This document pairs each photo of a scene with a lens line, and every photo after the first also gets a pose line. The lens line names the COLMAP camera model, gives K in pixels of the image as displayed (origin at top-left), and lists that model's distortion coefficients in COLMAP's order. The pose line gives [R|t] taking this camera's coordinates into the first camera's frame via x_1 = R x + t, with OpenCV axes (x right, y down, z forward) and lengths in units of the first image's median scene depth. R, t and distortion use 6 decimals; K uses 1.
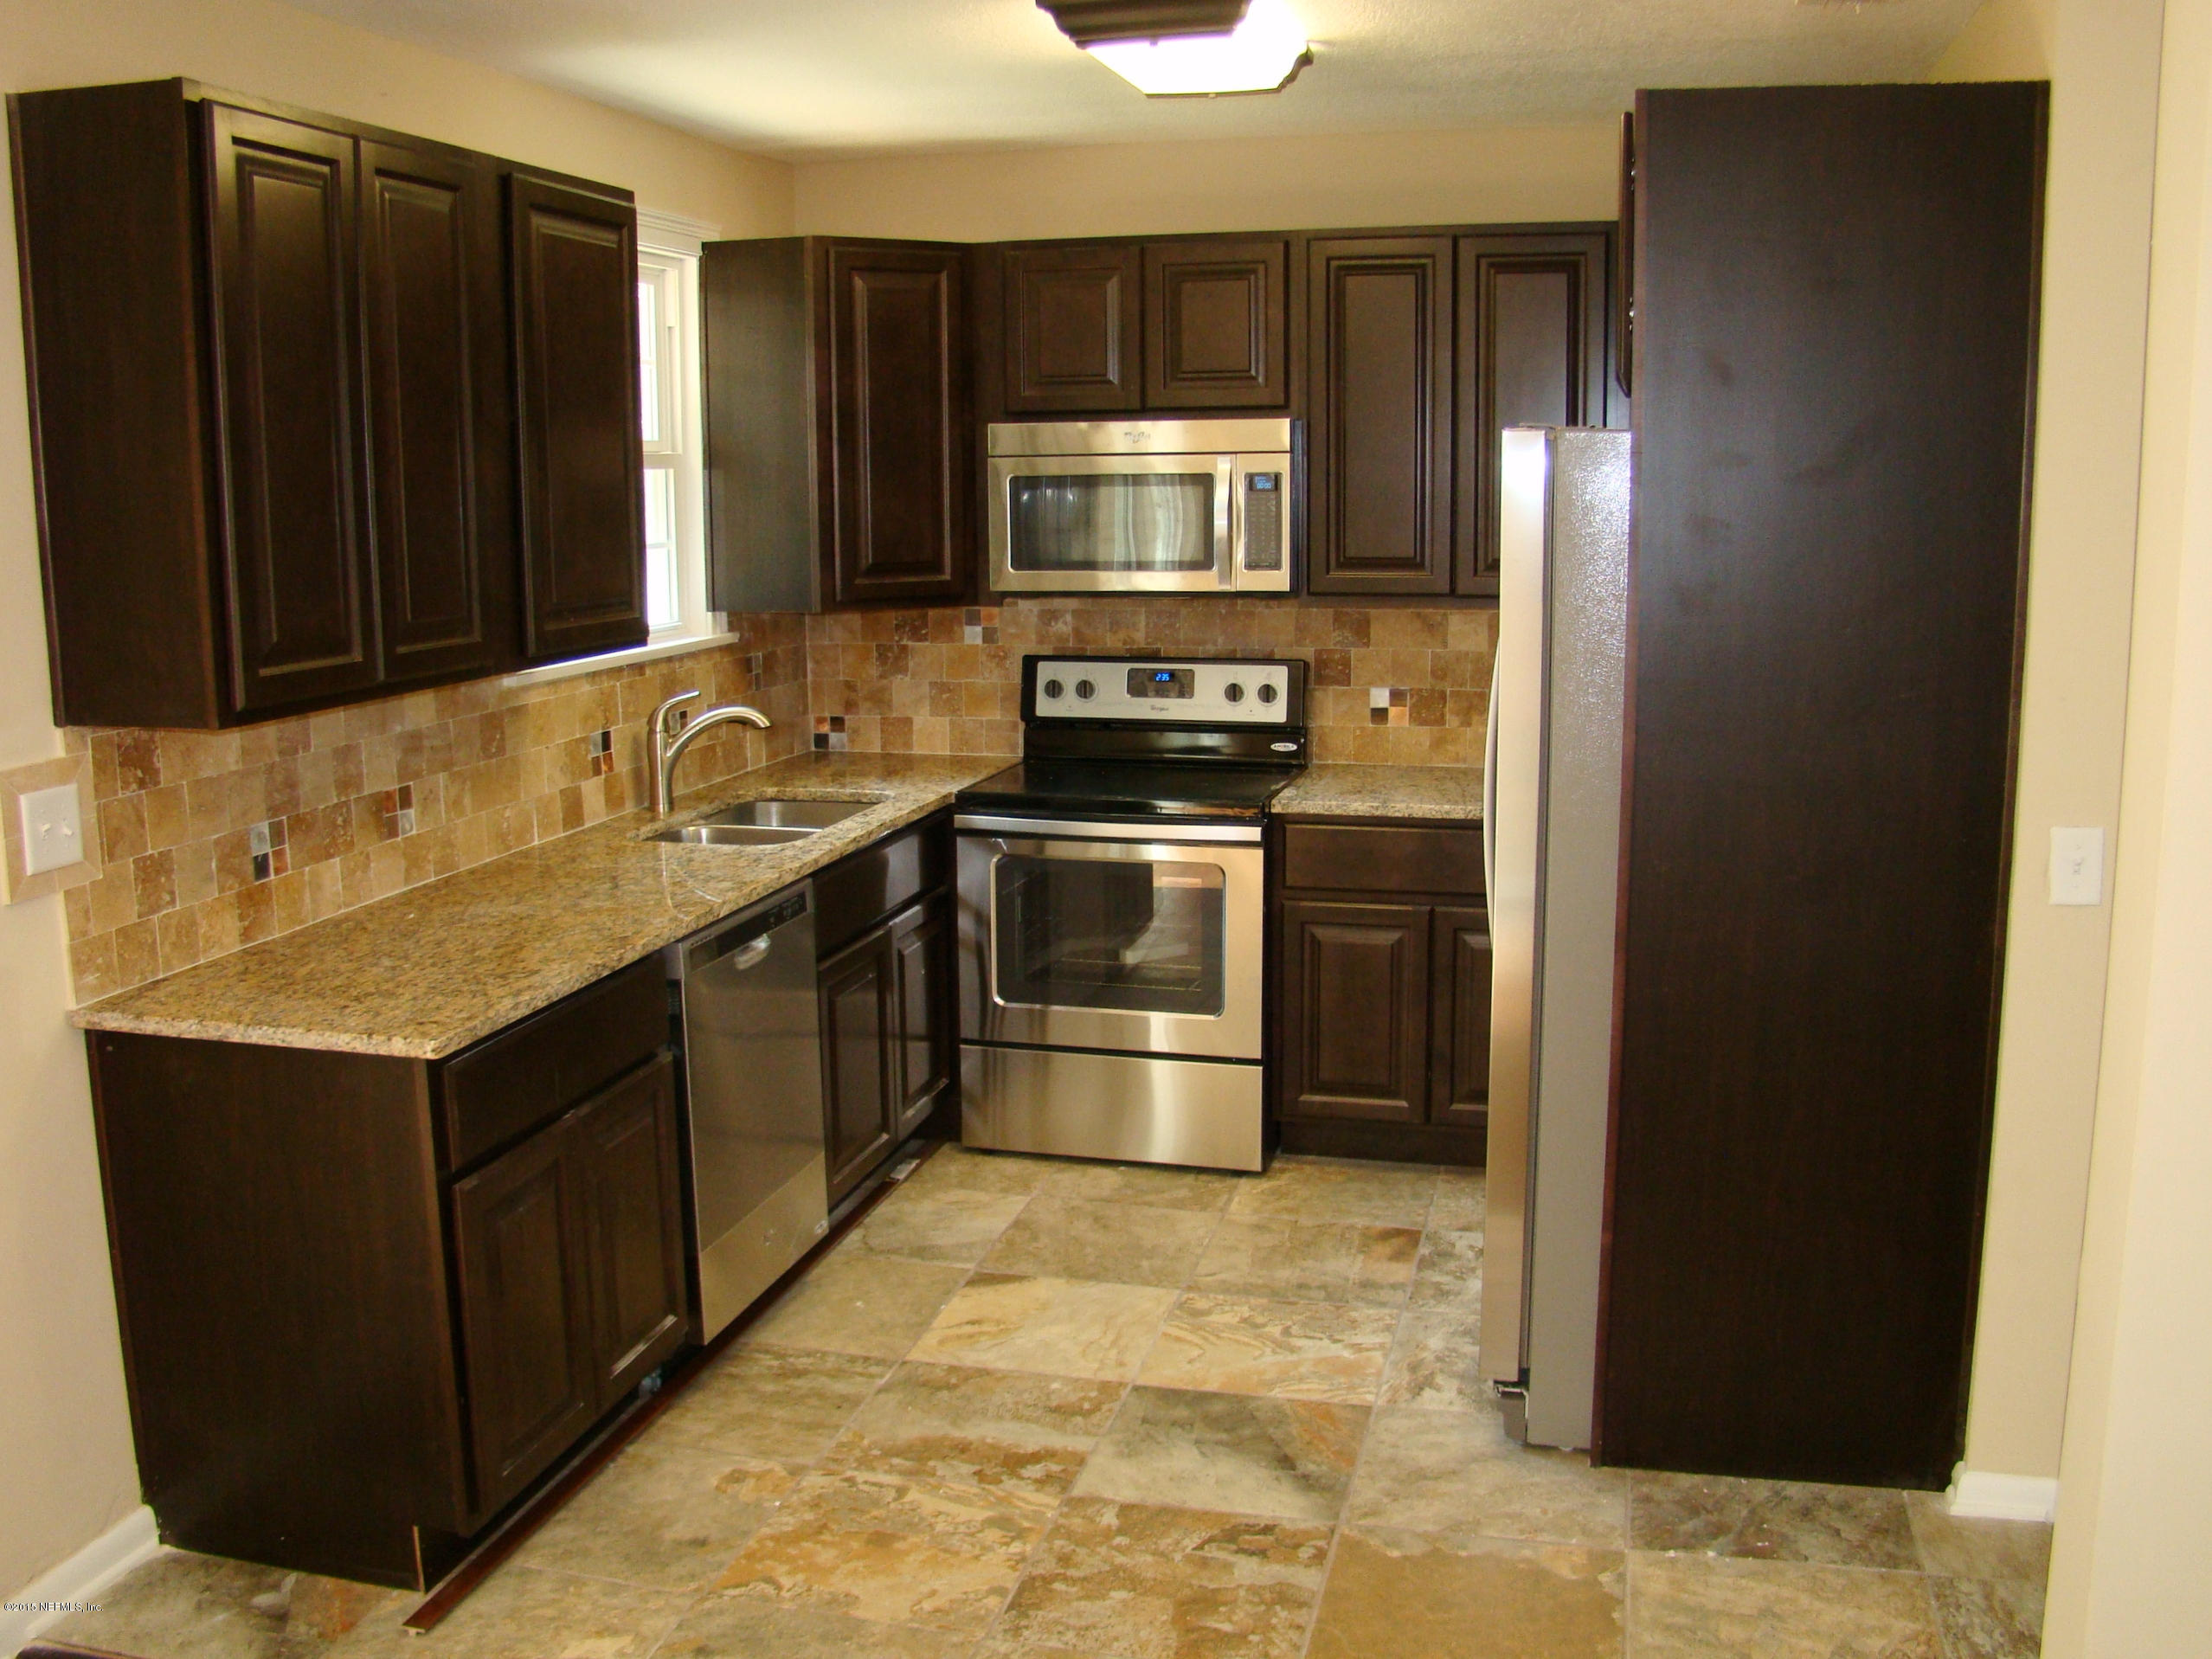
lens RADIAL K [[2062.1, 0, 1109.5], [0, 2062.1, 826.6], [0, 0, 1]] dist [-0.128398, 0.000000]
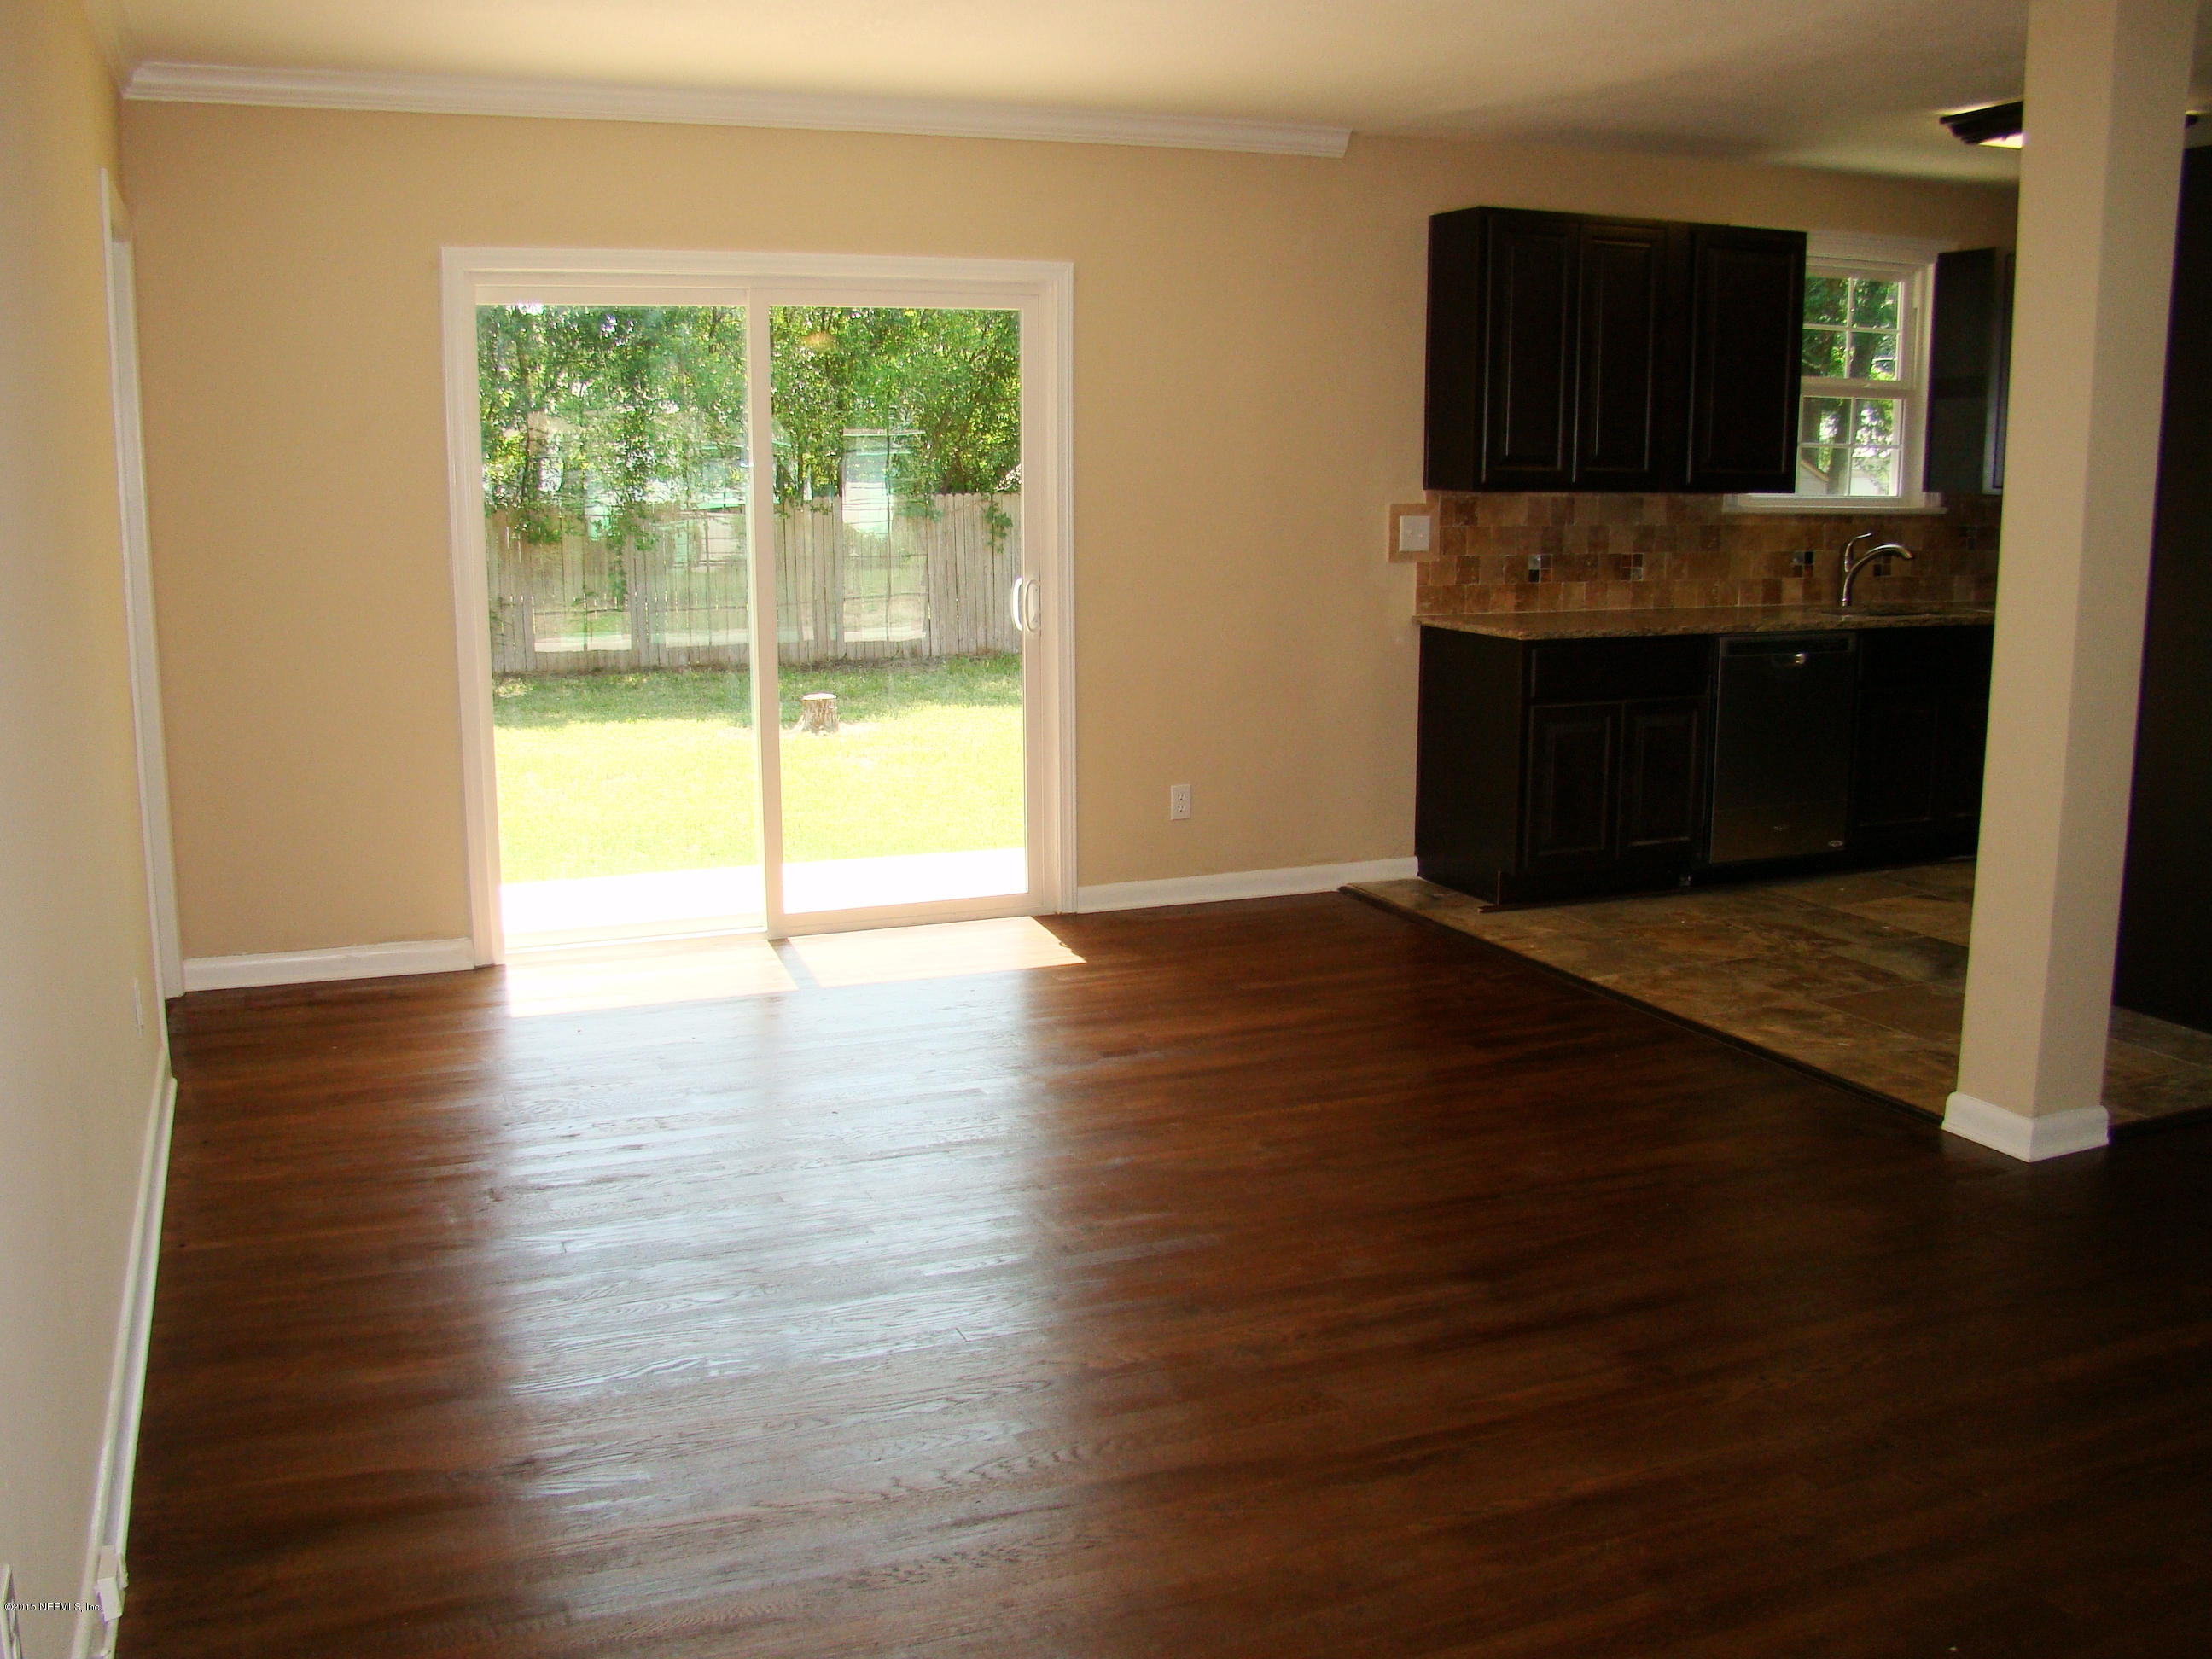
lens RADIAL K [[2062.1, 0, 1103.2], [0, 2062.1, 827.0], [0, 0, 1]] dist [-0.128398, 0.000000]
pose [[0.593440, 0.145157, -0.791681, 0.974910], [-0.144235, 0.986860, 0.072825, 0.178746], [0.791849, 0.070971, 0.606579, -0.571063]]
